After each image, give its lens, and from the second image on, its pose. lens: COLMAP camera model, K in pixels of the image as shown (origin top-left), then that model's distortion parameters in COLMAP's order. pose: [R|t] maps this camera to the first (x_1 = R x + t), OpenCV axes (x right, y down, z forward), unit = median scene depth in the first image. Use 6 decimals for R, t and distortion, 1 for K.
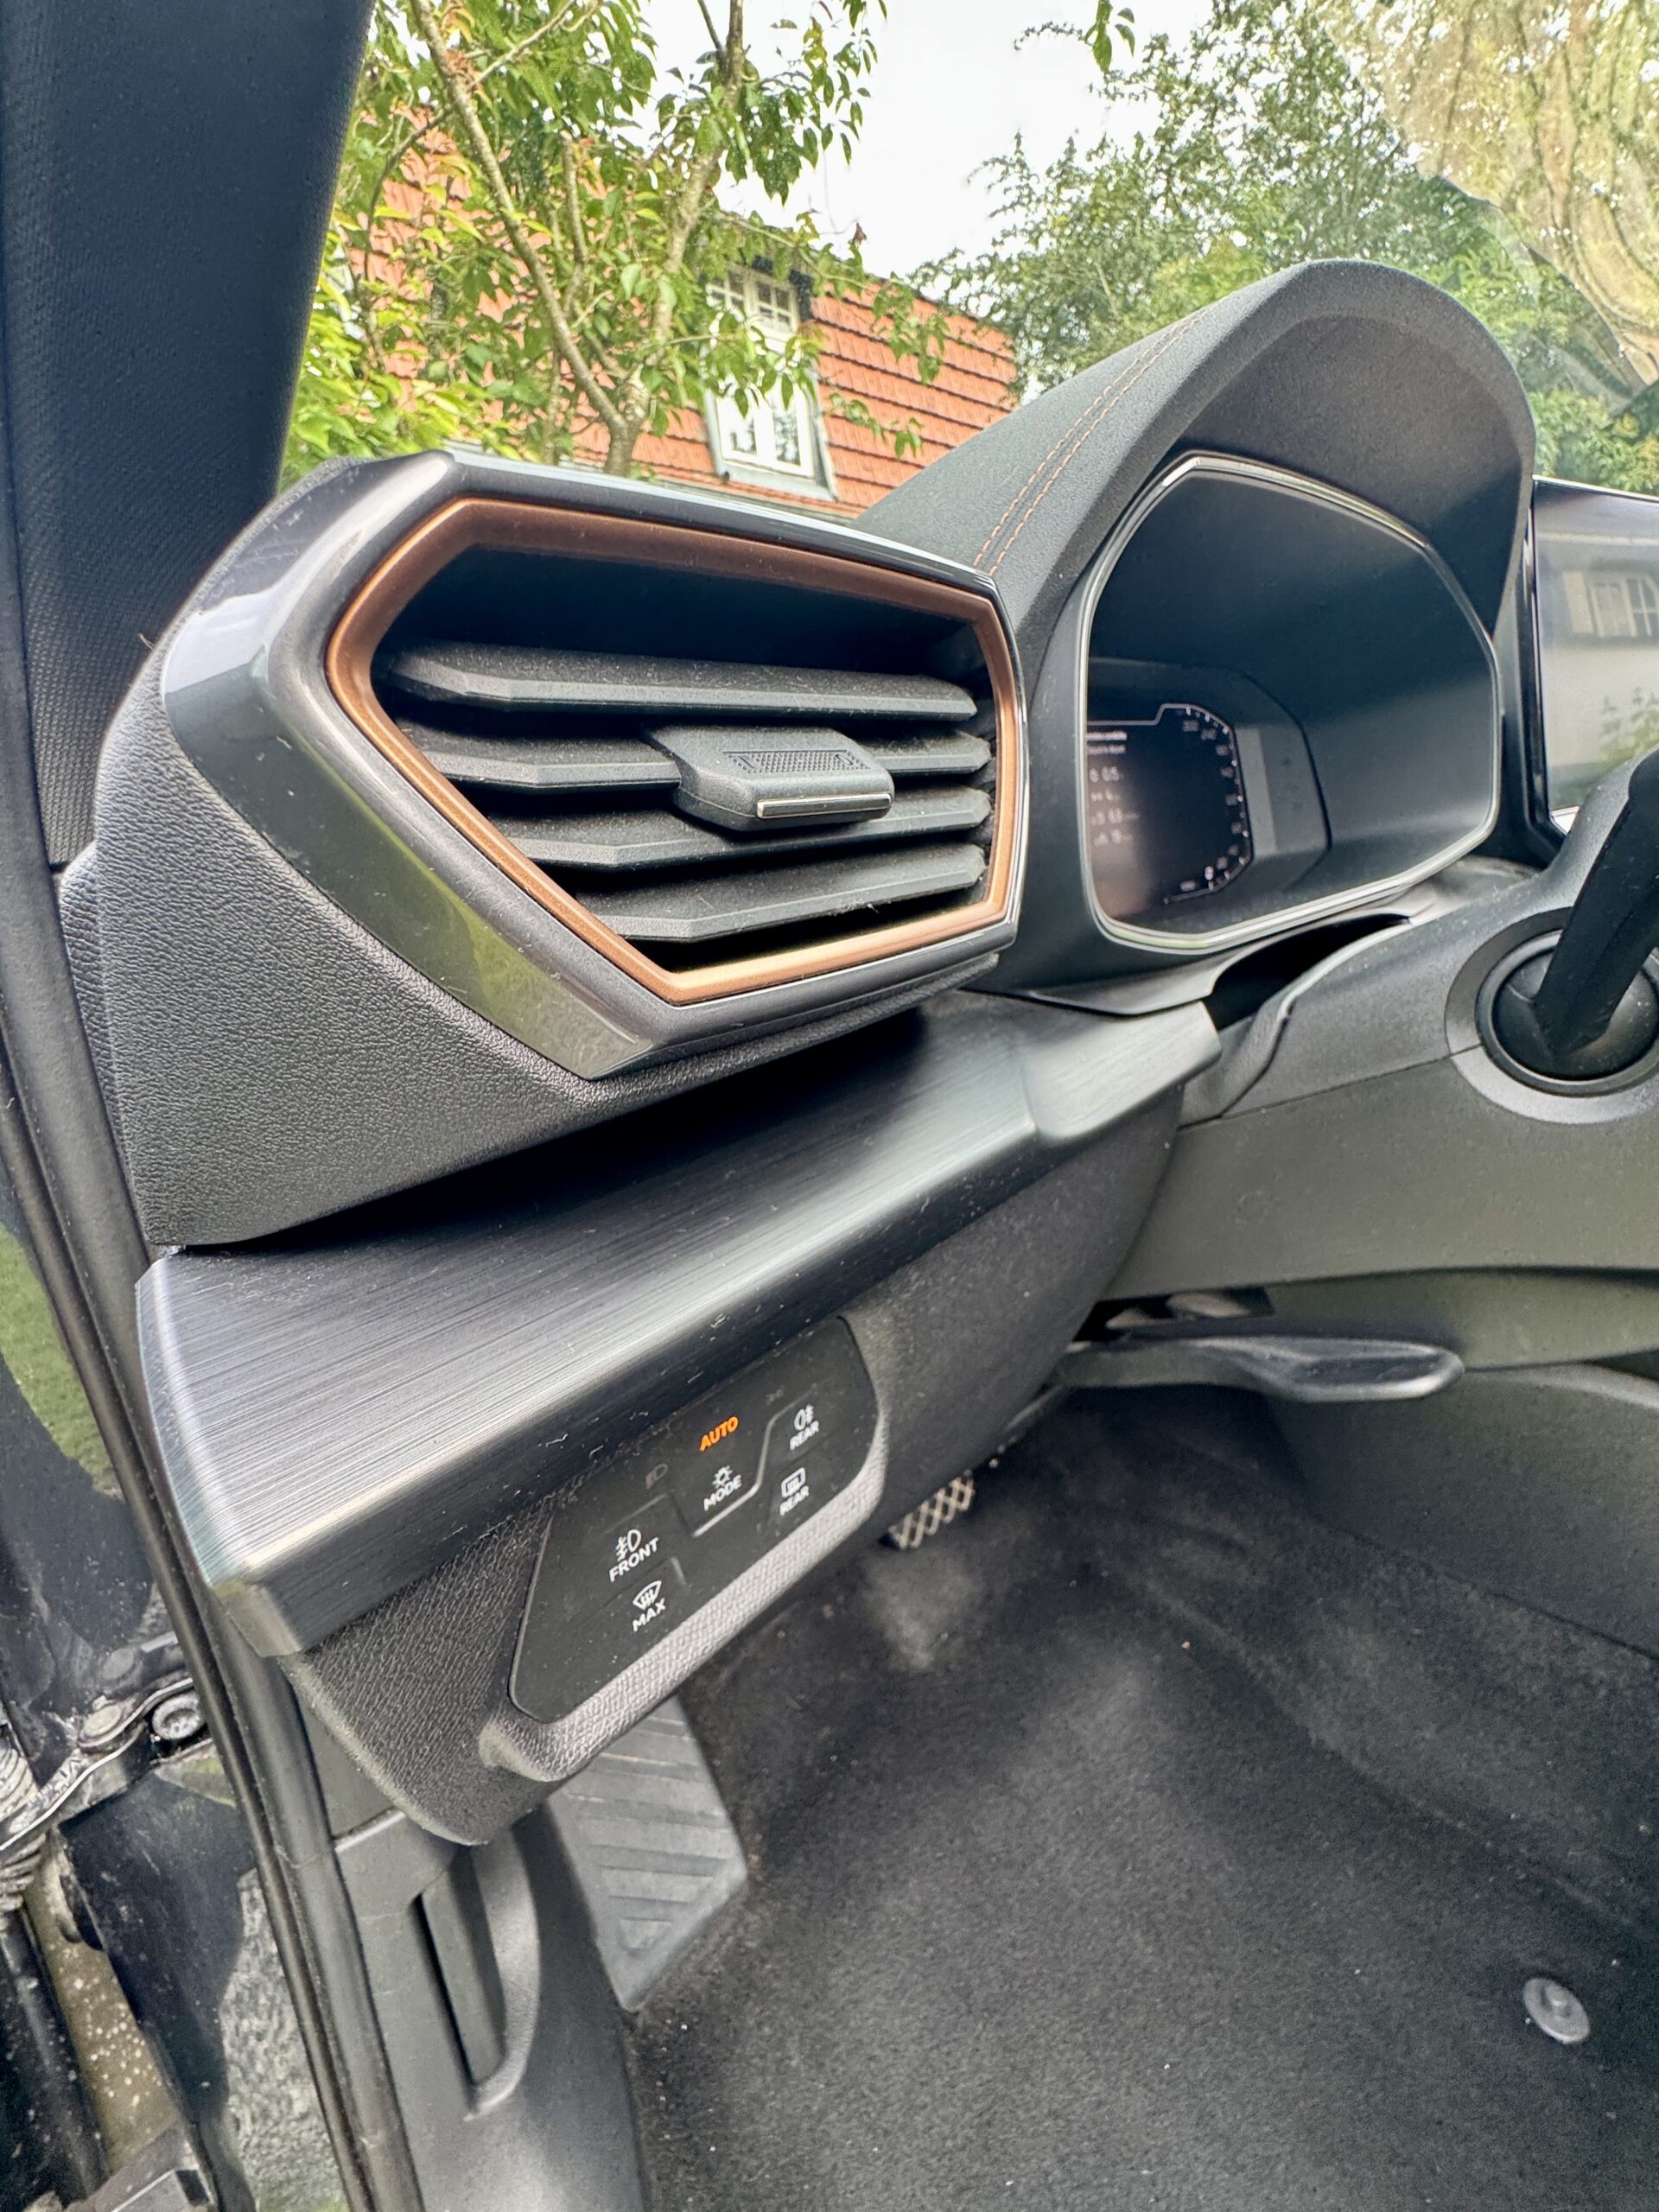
lens RADIAL K [[889.0, 0, 831.4], [0, 889.0, 1104.4], [0, 0, 1]] dist [-0.003782, 0.000355]
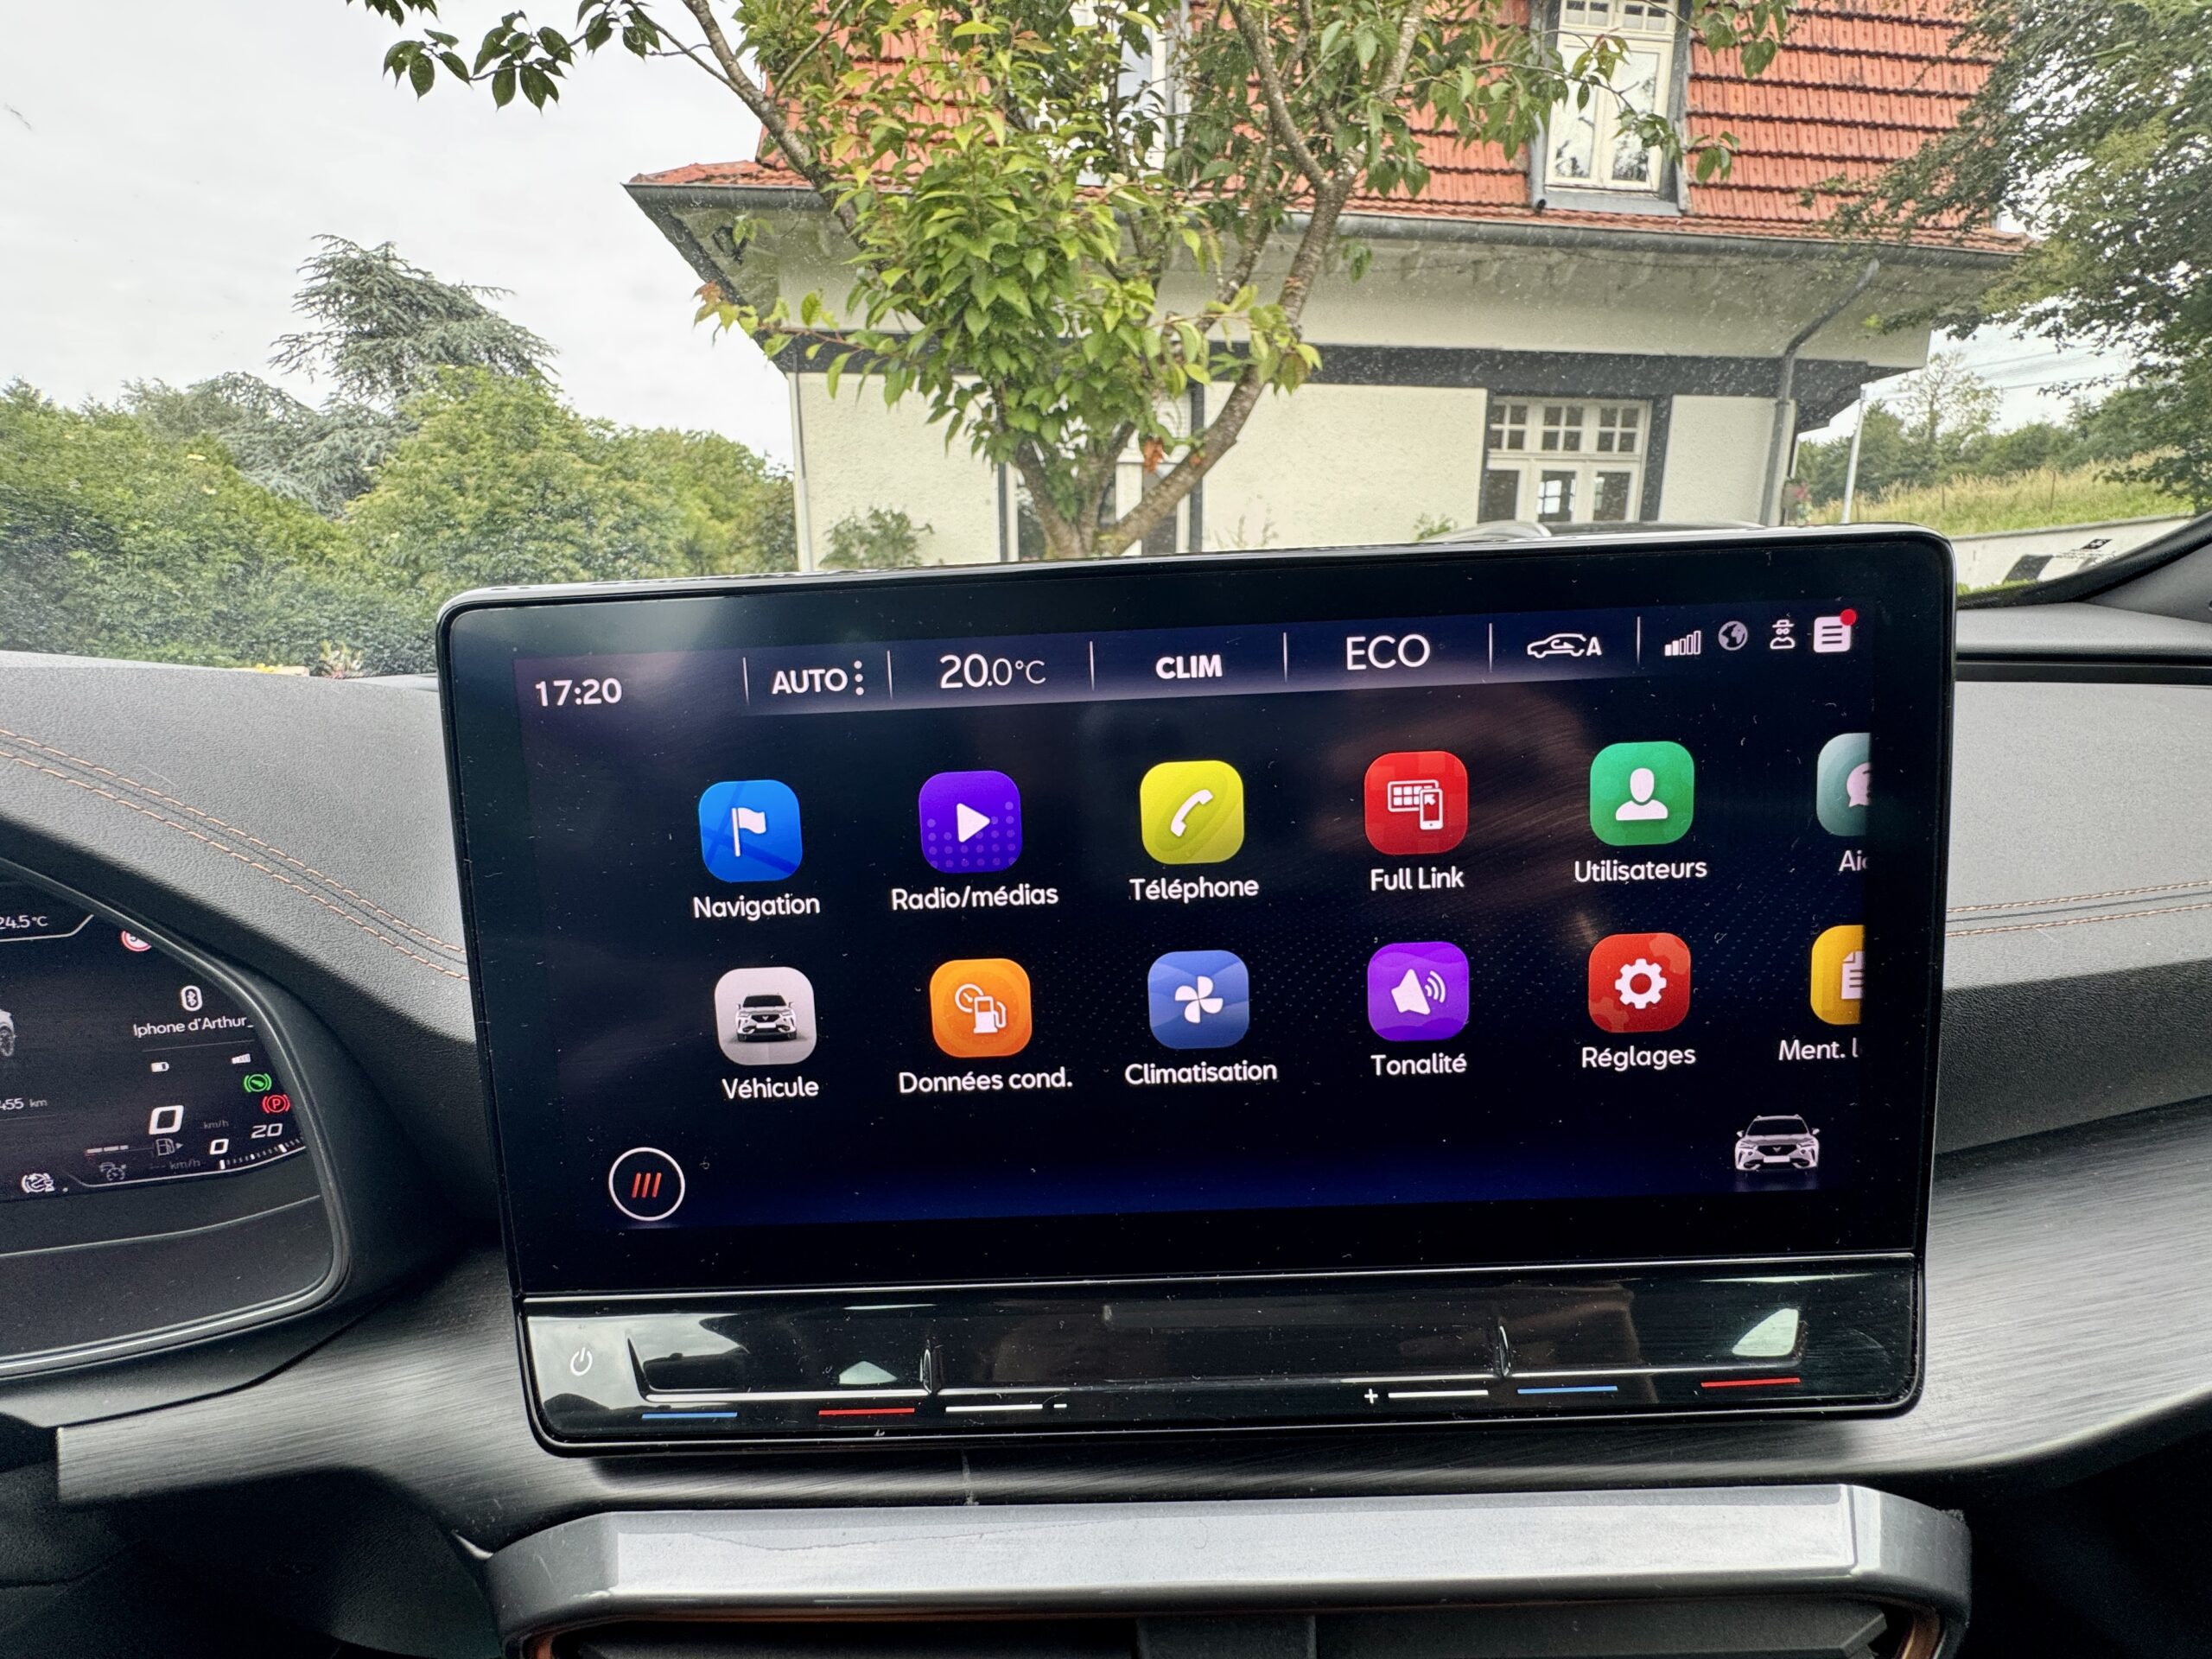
lens RADIAL K [[889.0, 0, 1102.0], [0, 889.0, 827.9], [0, 0, 1]] dist [-0.003782, 0.000355]
pose [[0.847005, 0.195103, -0.494487, 1.239652], [-0.202420, 0.978508, 0.039352, -0.637460], [0.491537, 0.066763, 0.868294, 0.763936]]
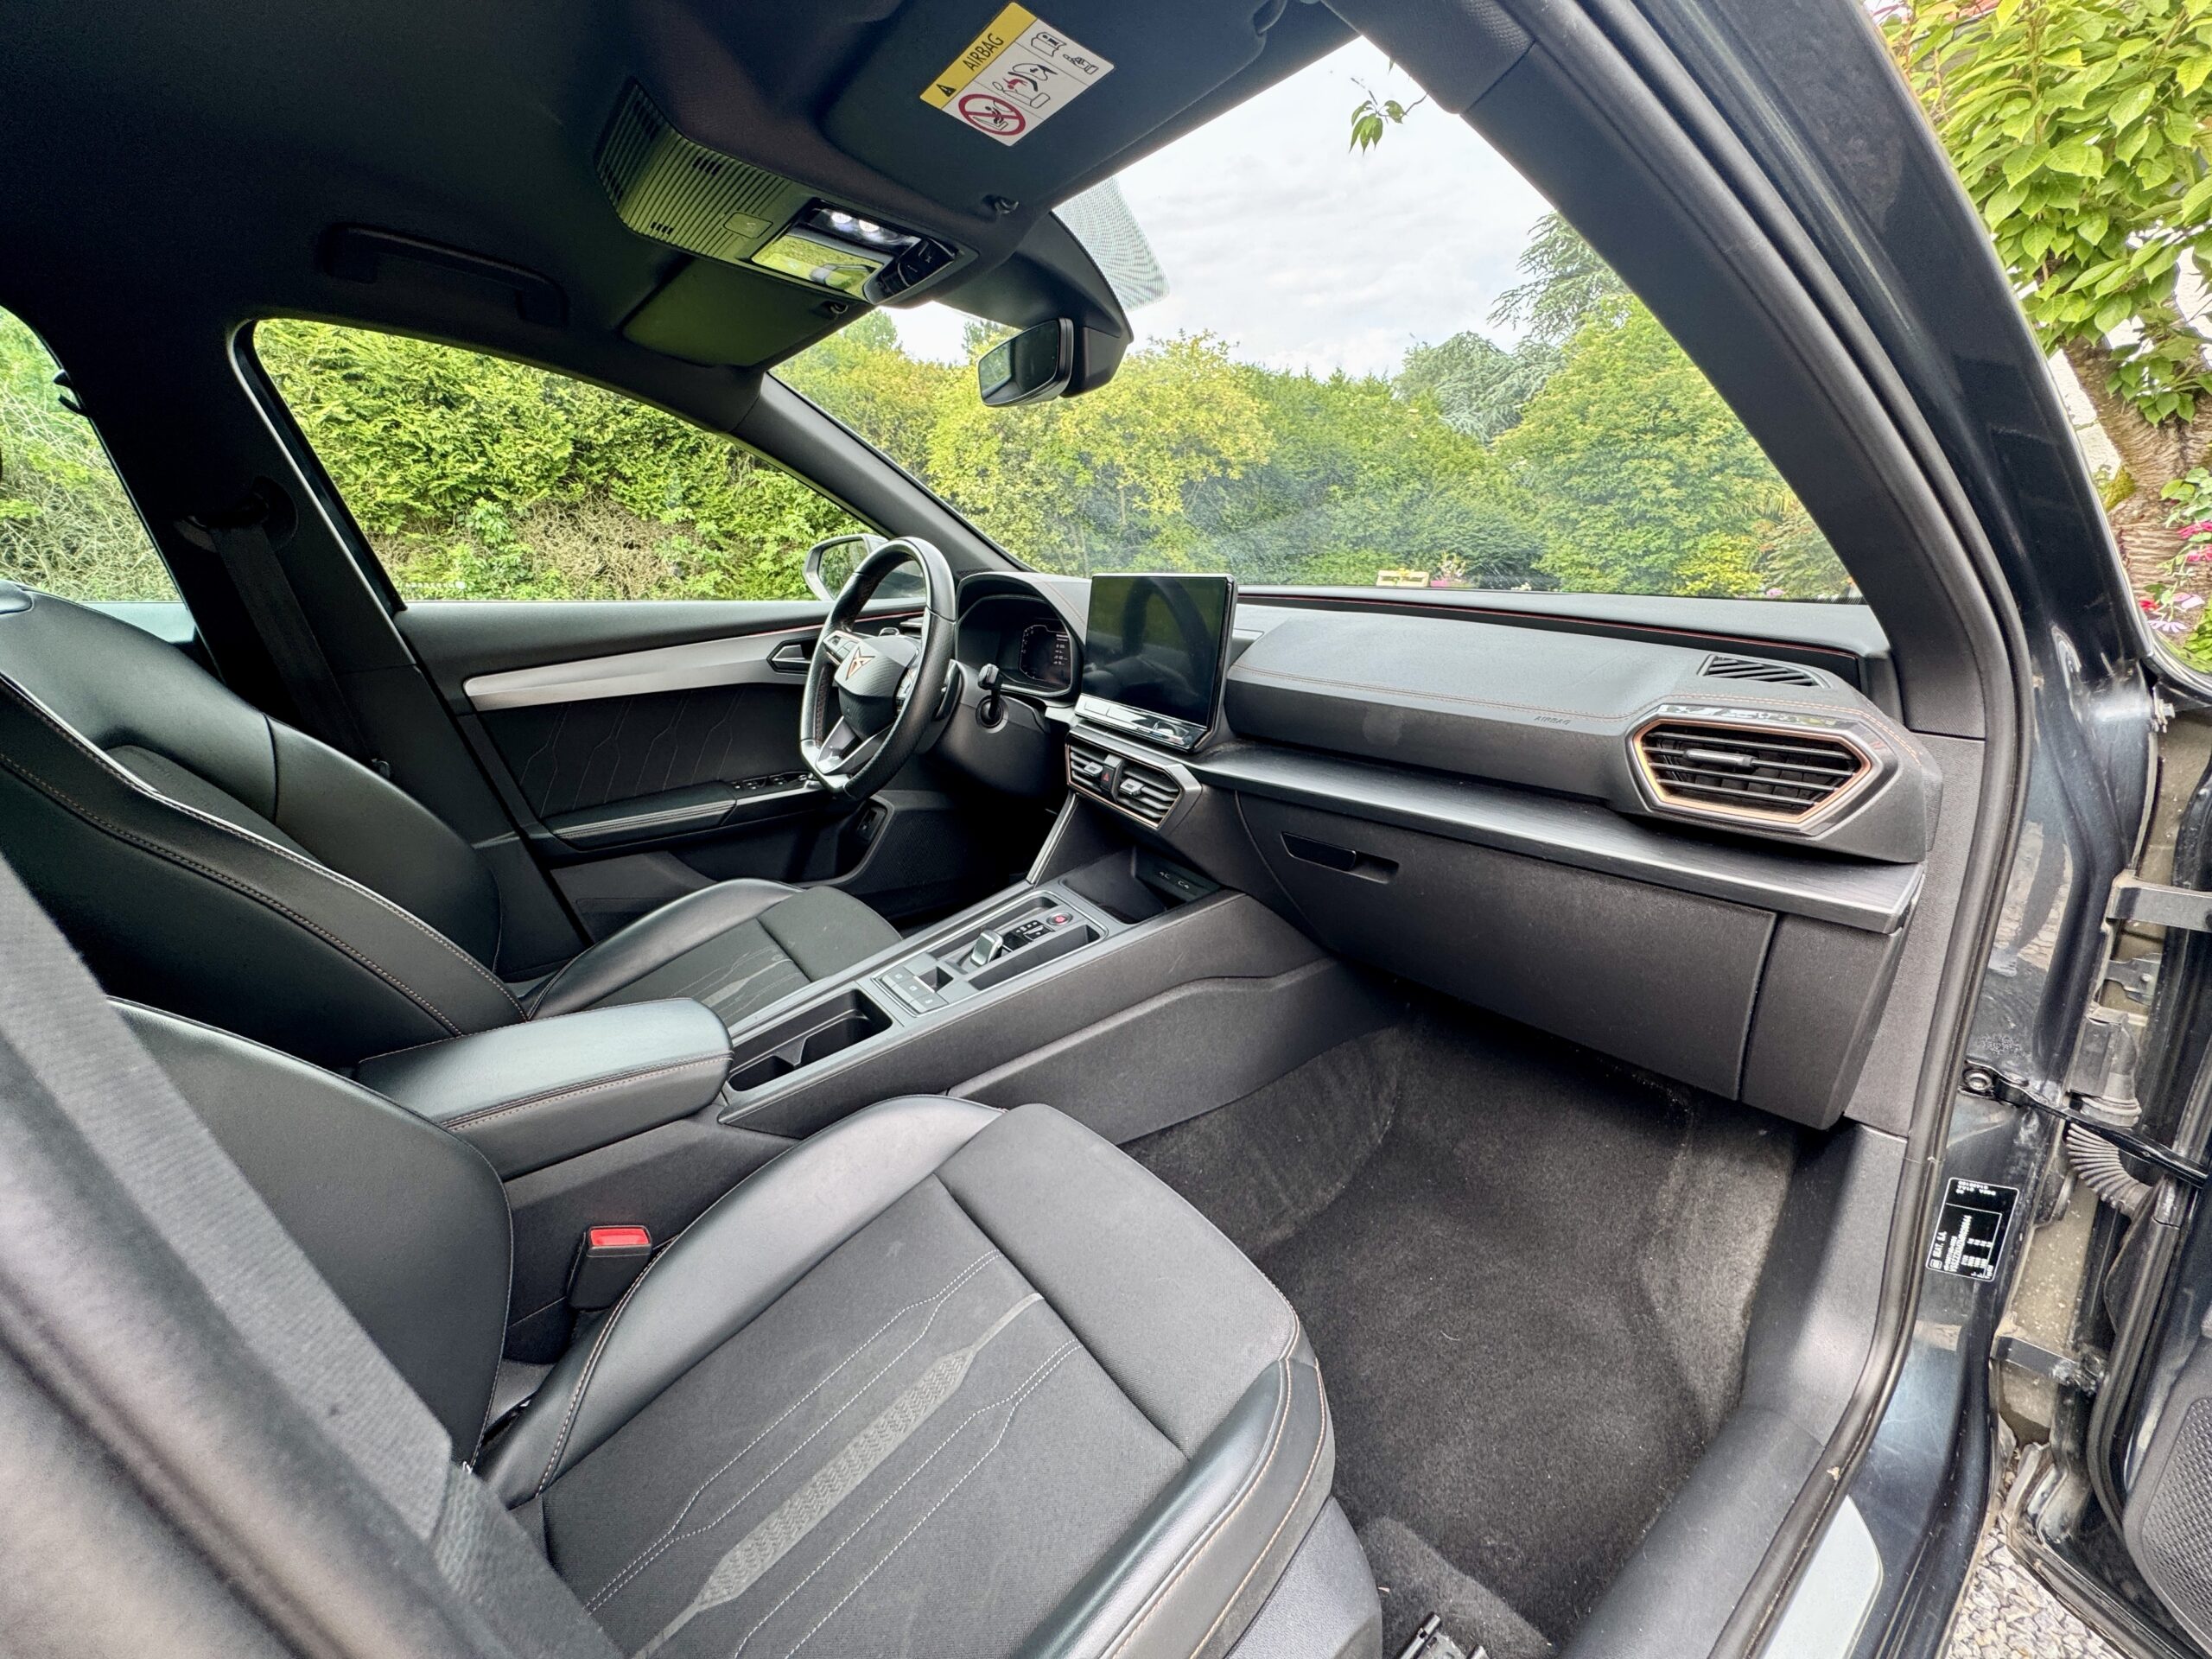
lens RADIAL K [[889.0, 0, 1103.7], [0, 889.0, 828.4], [0, 0, 1]] dist [-0.003782, 0.000355]
pose [[-0.078708, 0.390883, -0.917069, 3.517028], [-0.264320, 0.878815, 0.397264, -1.076887], [0.961218, 0.273668, 0.034149, 1.102838]]
